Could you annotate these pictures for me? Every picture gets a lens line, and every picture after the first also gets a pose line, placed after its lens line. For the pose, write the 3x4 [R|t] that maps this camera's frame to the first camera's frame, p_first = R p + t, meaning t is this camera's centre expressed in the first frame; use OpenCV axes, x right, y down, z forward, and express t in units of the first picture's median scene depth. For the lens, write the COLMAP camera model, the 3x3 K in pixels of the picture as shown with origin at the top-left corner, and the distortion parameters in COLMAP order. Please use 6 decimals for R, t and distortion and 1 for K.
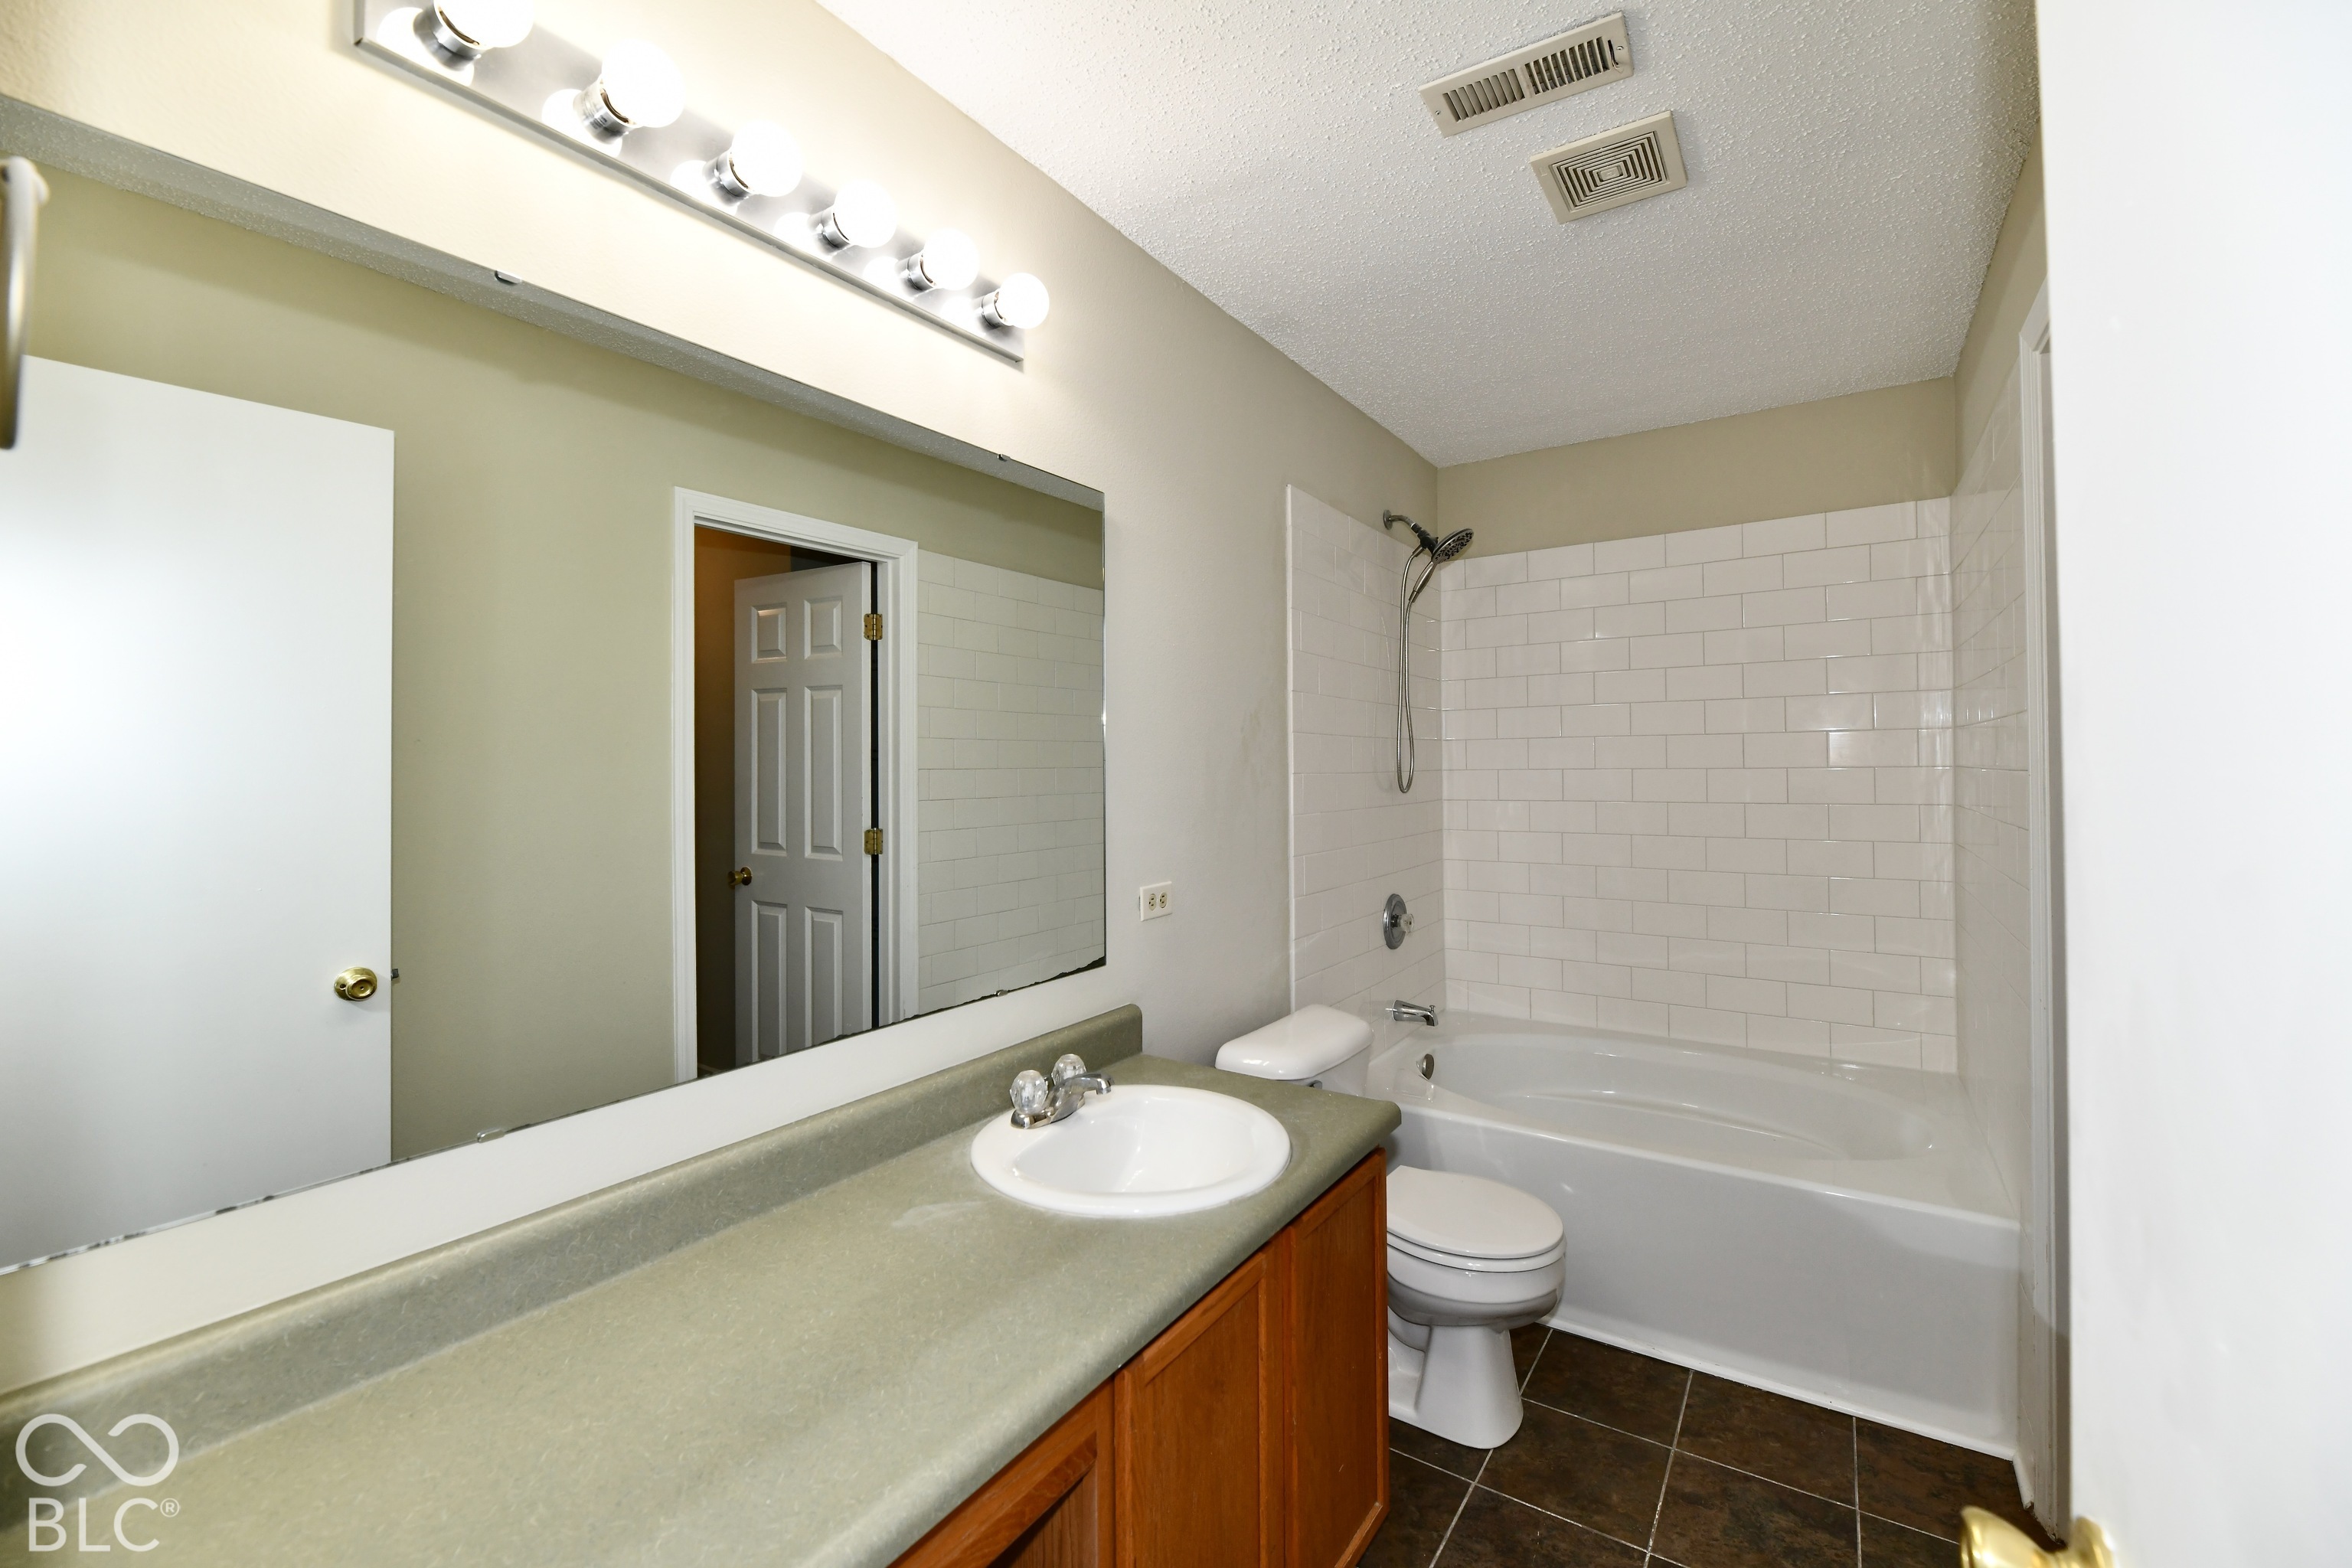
lens RADIAL K [[995.8, 0, 1176.0], [0, 995.8, 752.6], [0, 0, 1]] dist [-0.009825, -0.000286]
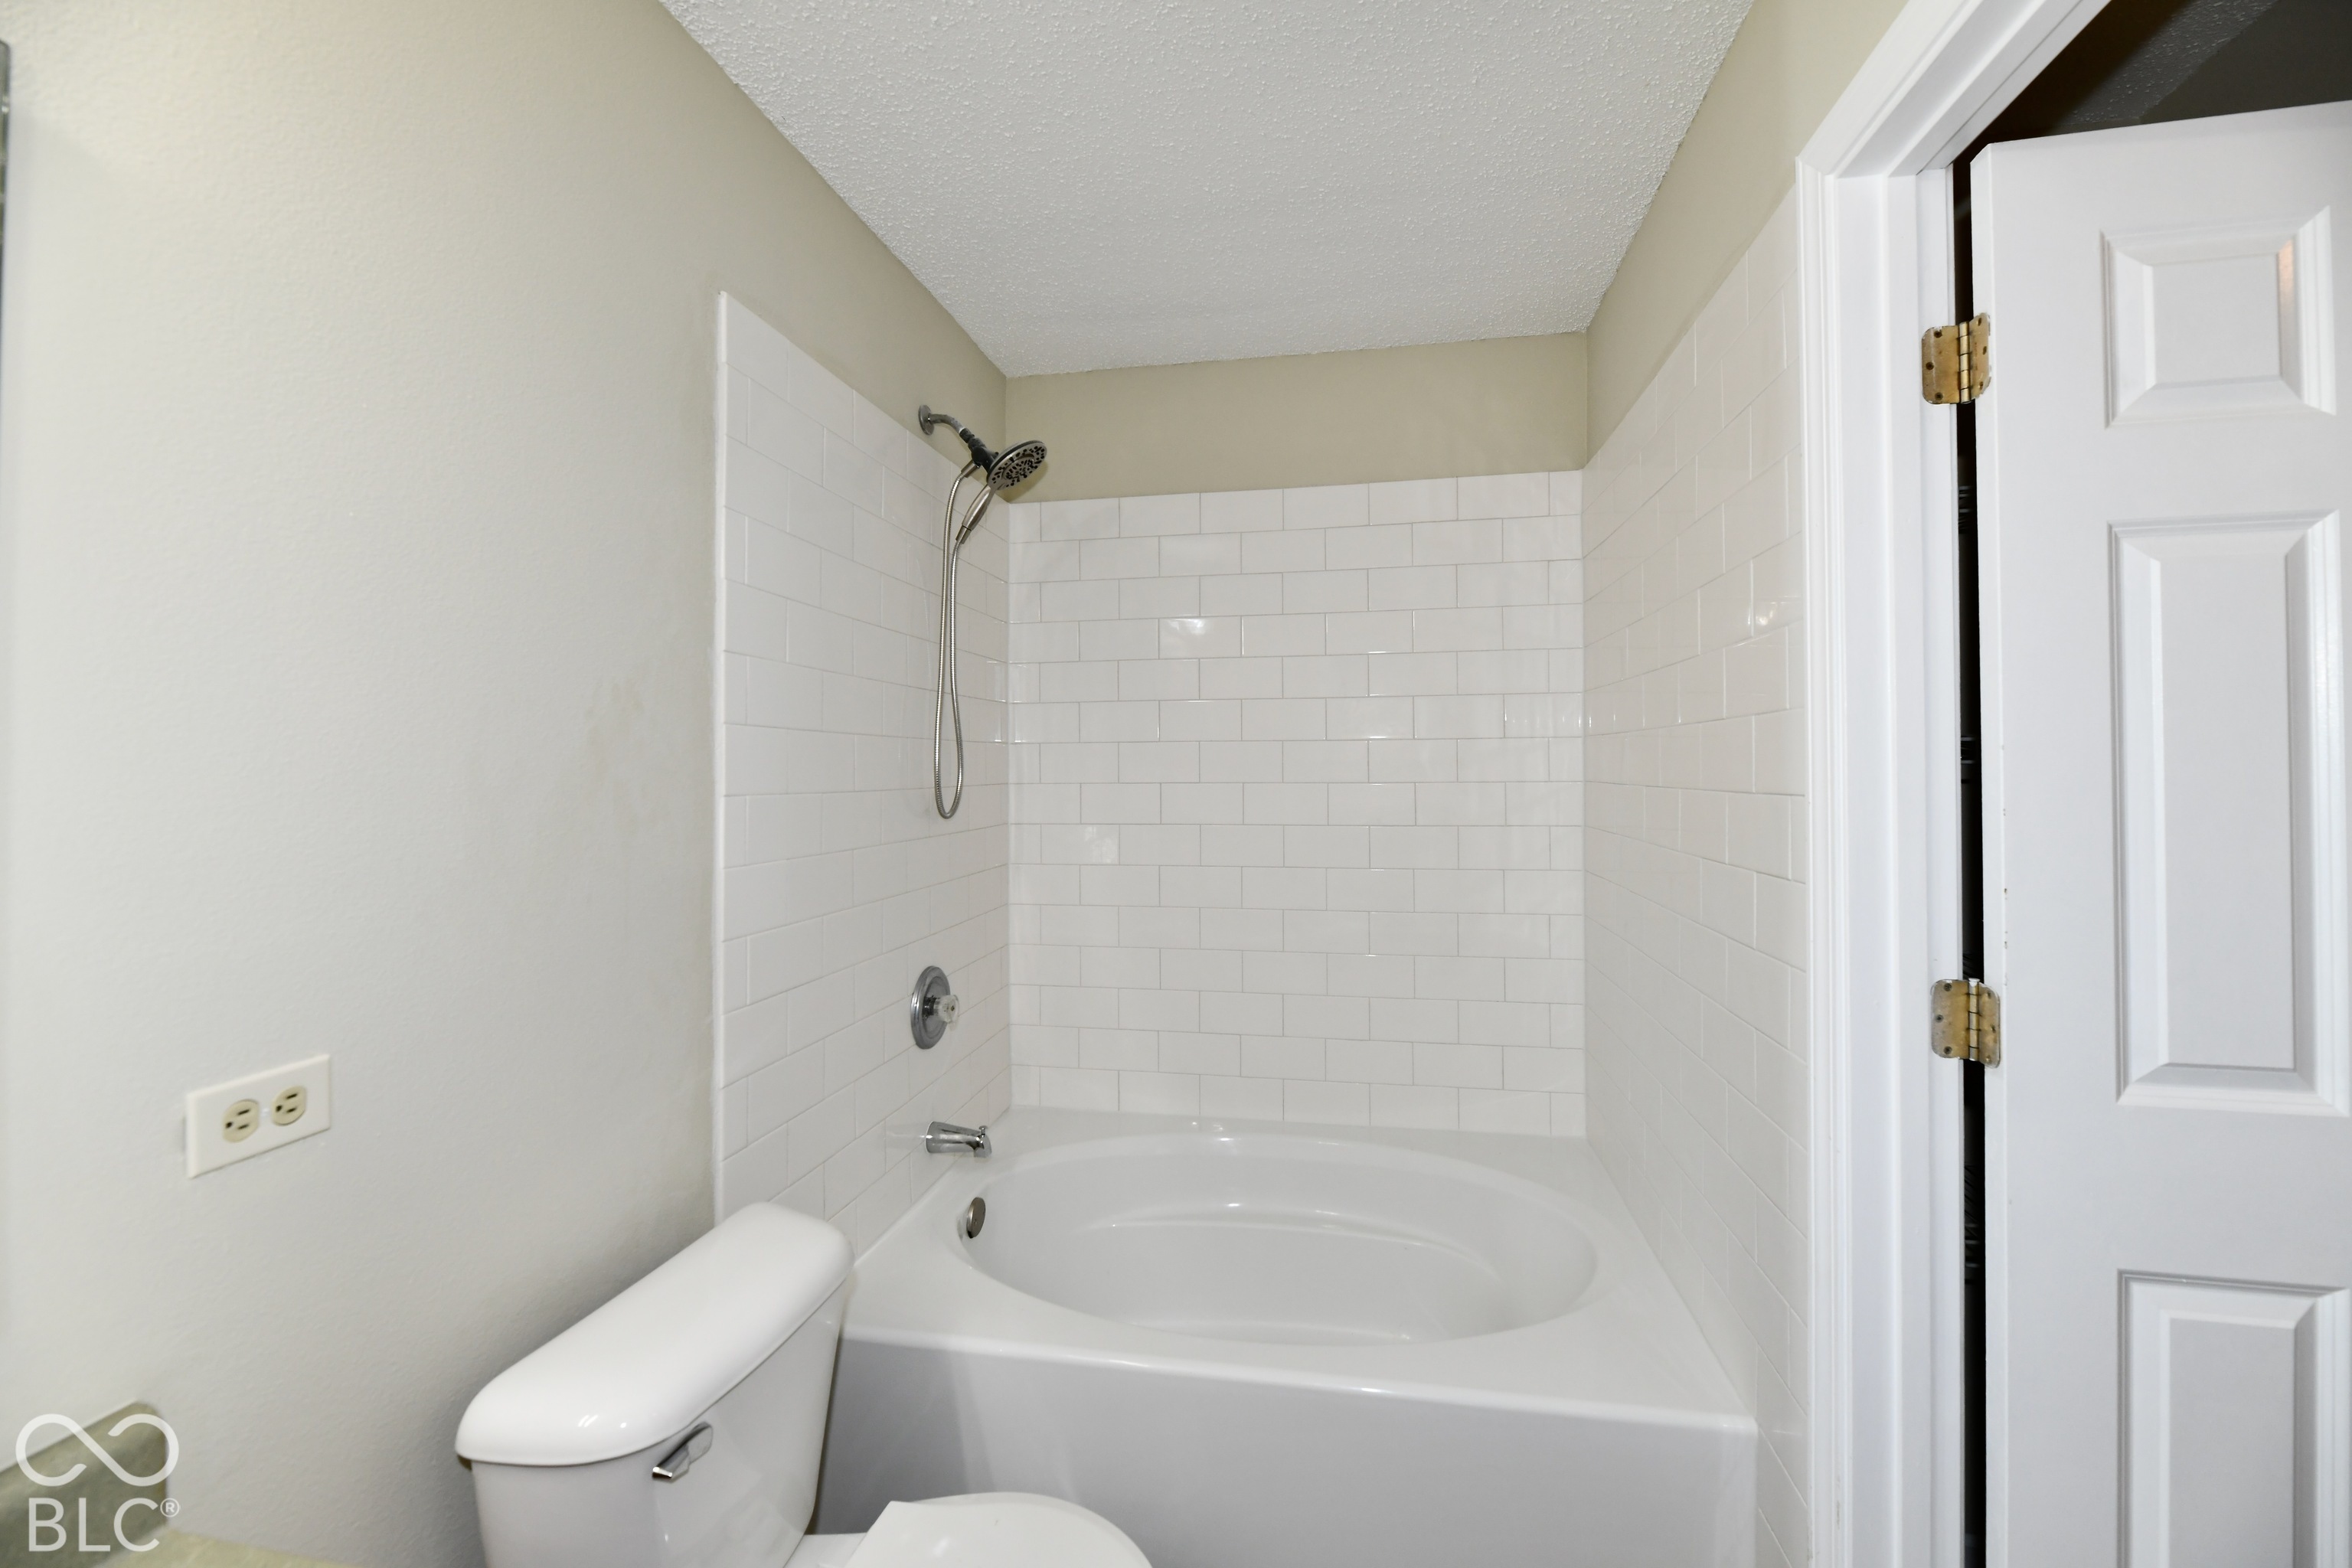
lens RADIAL K [[964.9, 0, 1184.9], [0, 964.9, 757.8], [0, 0, 1]] dist [0.000692, -0.000145]
pose [[0.919697, 0.008254, 0.392543, 0.116598], [-0.008128, 0.999965, -0.001983, -0.001525], [-0.392546, -0.001367, 0.919731, 0.315064]]
